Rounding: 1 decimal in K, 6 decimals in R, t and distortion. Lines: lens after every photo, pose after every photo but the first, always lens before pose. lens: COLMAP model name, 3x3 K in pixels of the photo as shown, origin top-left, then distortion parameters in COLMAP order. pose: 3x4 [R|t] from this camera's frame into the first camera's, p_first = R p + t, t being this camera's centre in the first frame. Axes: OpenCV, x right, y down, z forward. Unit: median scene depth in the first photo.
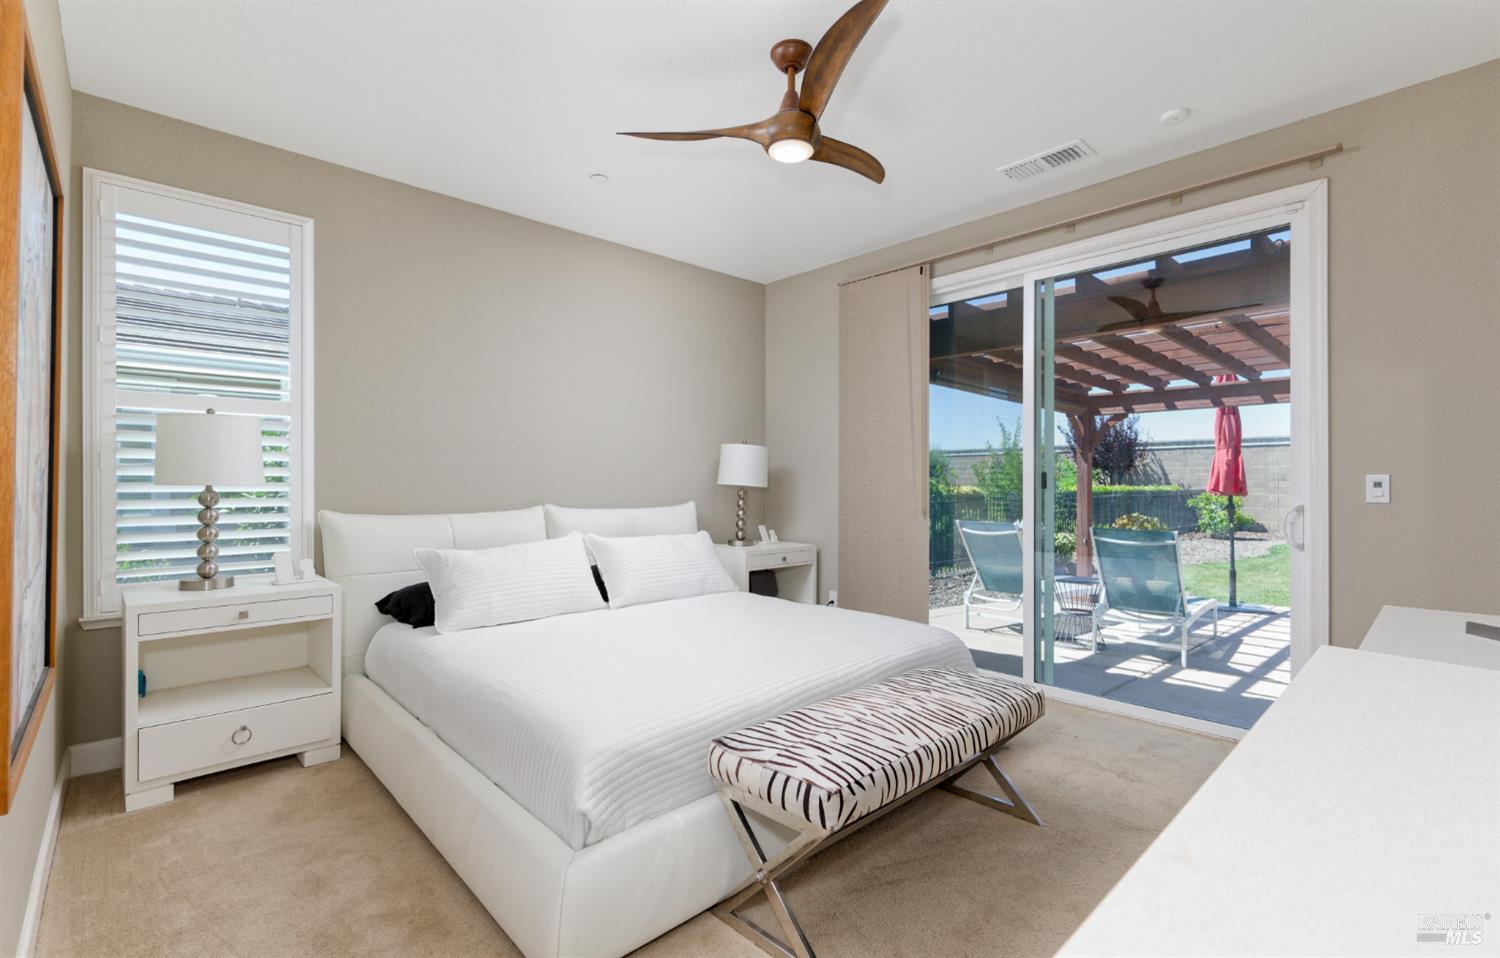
lens RADIAL K [[672.6, 0, 742.5], [0, 672.6, 483.6], [0, 0, 1]] dist [0.004574, 0.000238]
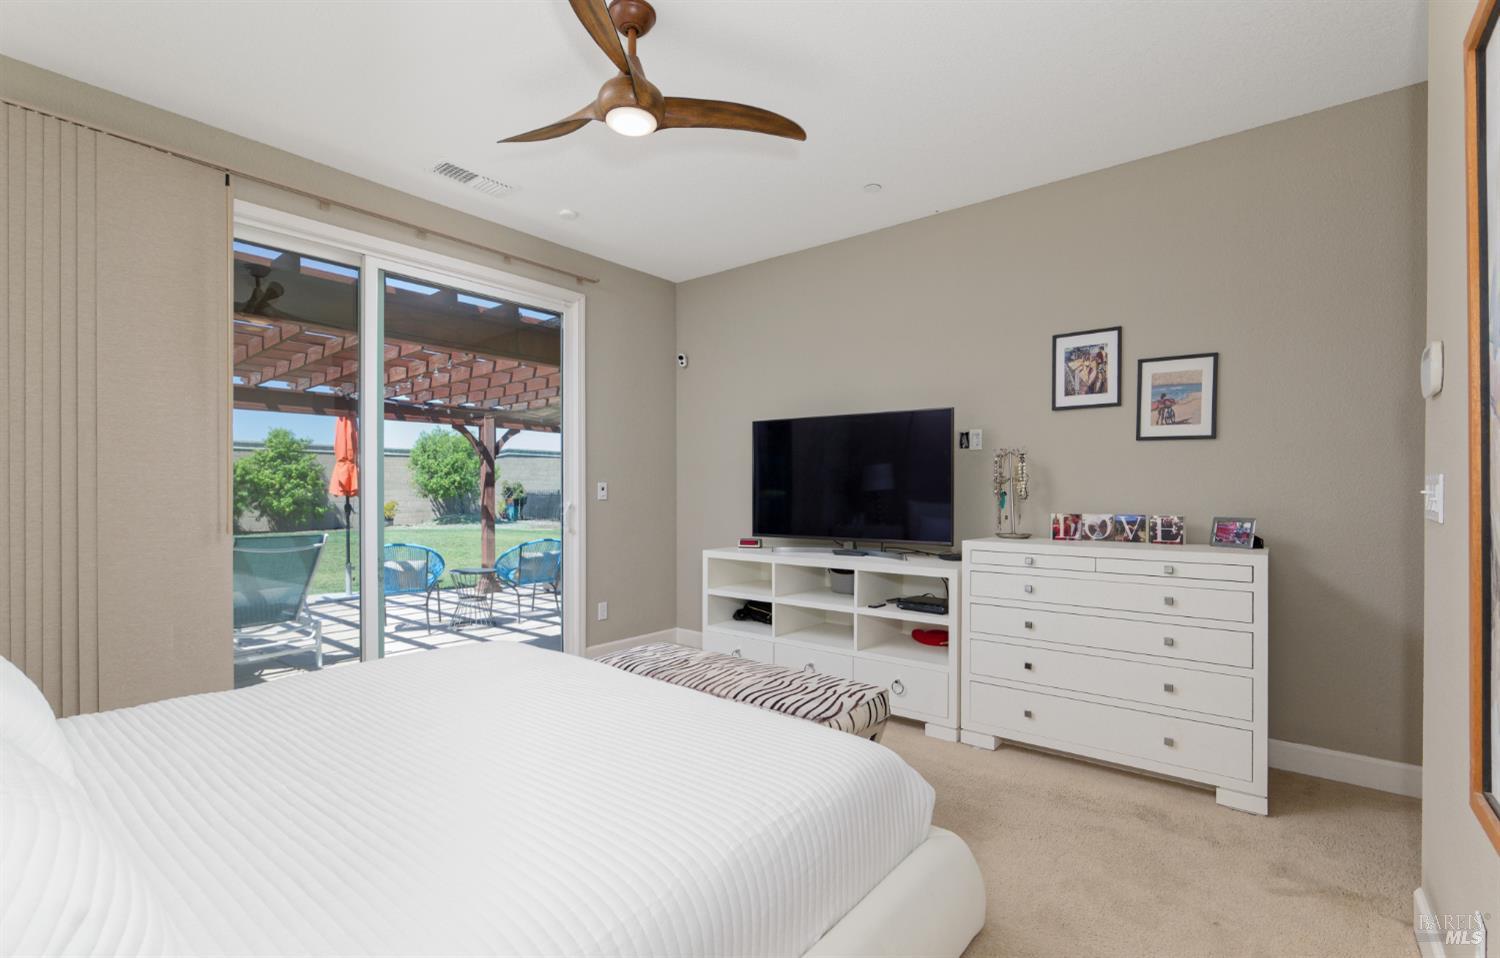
lens RADIAL K [[672.6, 0, 742.3], [0, 672.6, 484.1], [0, 0, 1]] dist [0.004574, 0.000238]
pose [[-0.138651, 0.005228, 0.990328, -0.770069], [-0.003024, 0.999979, -0.005702, -0.001299], [-0.990337, -0.003785, -0.138632, 0.881419]]
